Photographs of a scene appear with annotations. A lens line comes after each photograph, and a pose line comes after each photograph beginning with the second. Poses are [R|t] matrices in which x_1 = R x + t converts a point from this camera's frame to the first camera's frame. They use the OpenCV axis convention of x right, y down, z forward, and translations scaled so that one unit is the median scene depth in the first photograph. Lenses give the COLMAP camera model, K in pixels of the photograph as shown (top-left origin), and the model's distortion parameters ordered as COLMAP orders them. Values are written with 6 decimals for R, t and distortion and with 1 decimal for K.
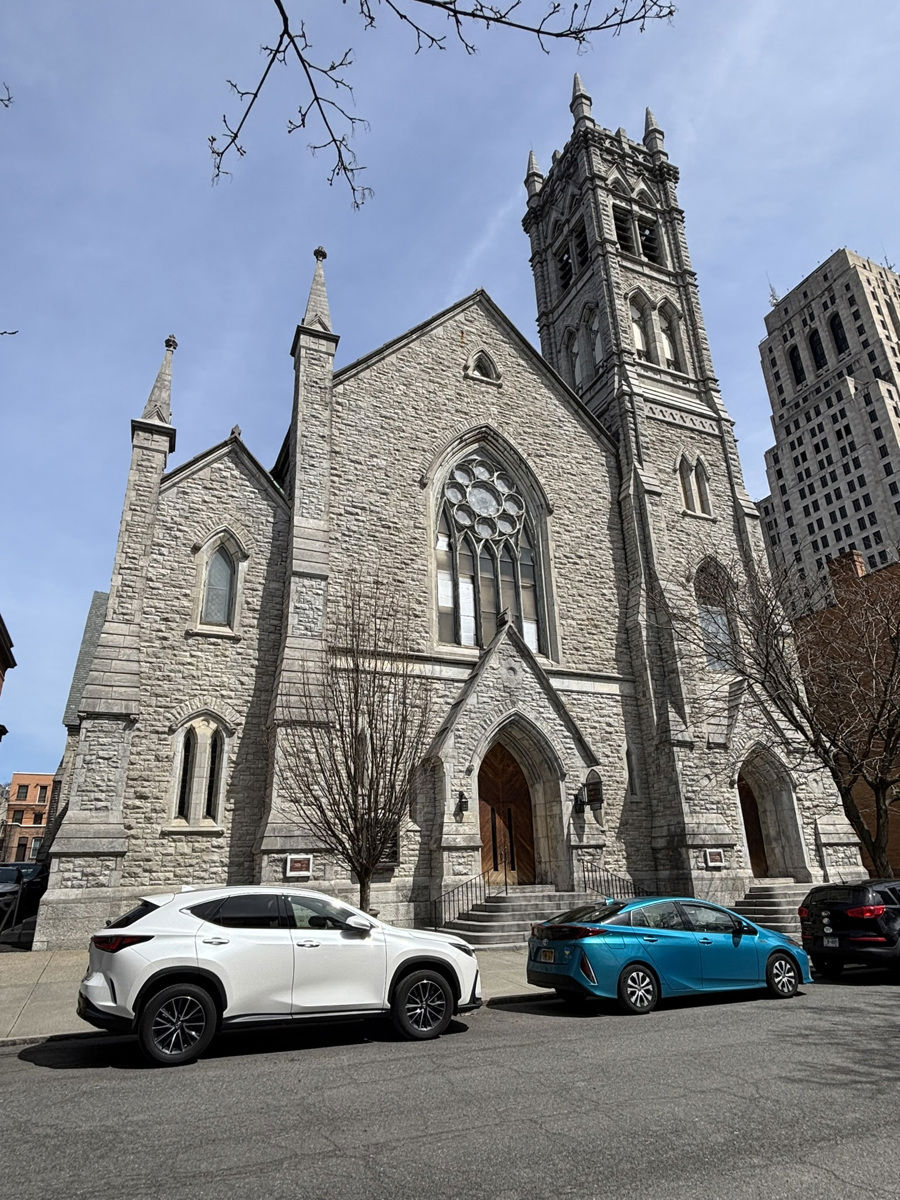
lens RADIAL K [[663.1, 0, 450.0], [0, 663.1, 600.0], [0, 0, 1]] dist [0.041343, -0.071372]
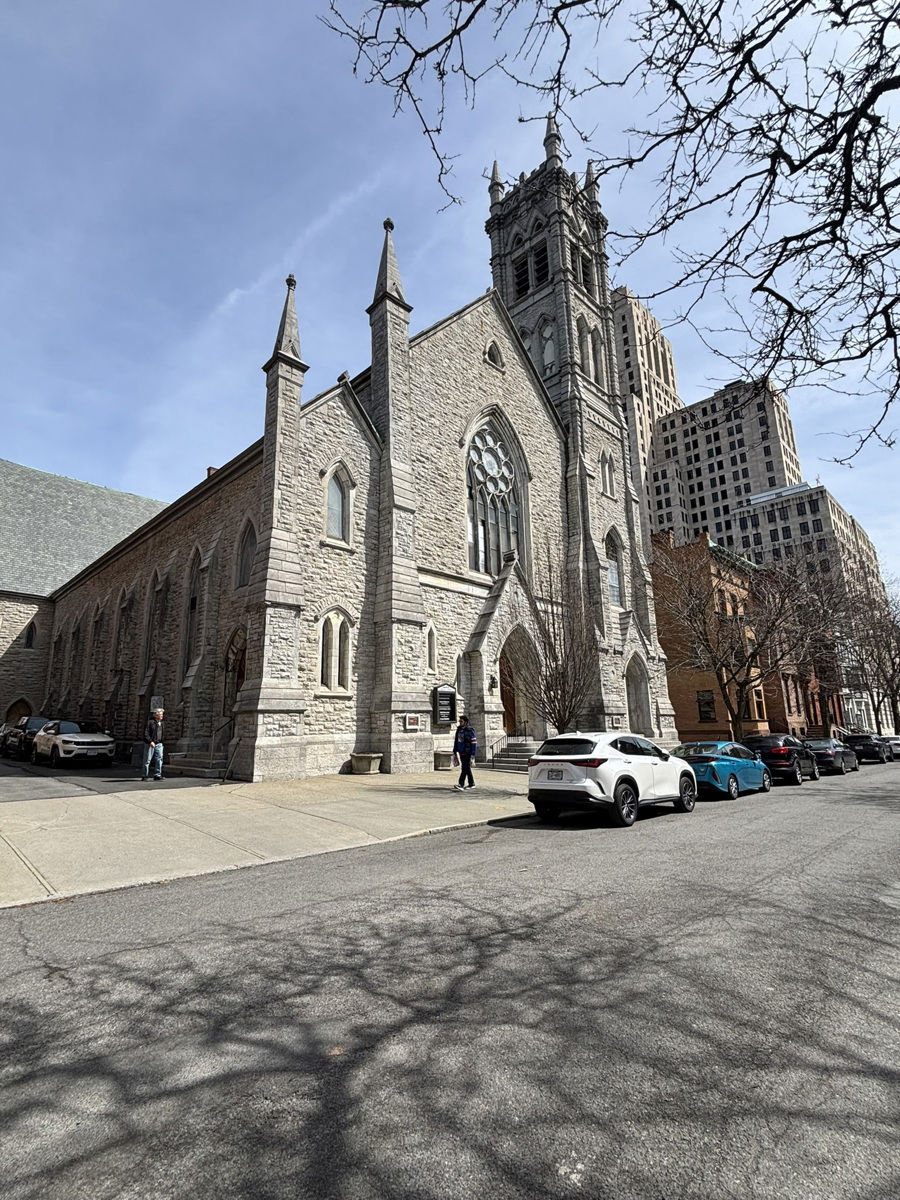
lens RADIAL K [[540.4, 0, 450.0], [0, 540.4, 600.0], [0, 0, 1]] dist [0.023886, -0.048038]
pose [[0.938579, 0.090125, 0.333087, -0.411388], [-0.138955, 0.982280, 0.125771, -0.006254], [-0.315850, -0.164330, 0.934470, -0.036547]]
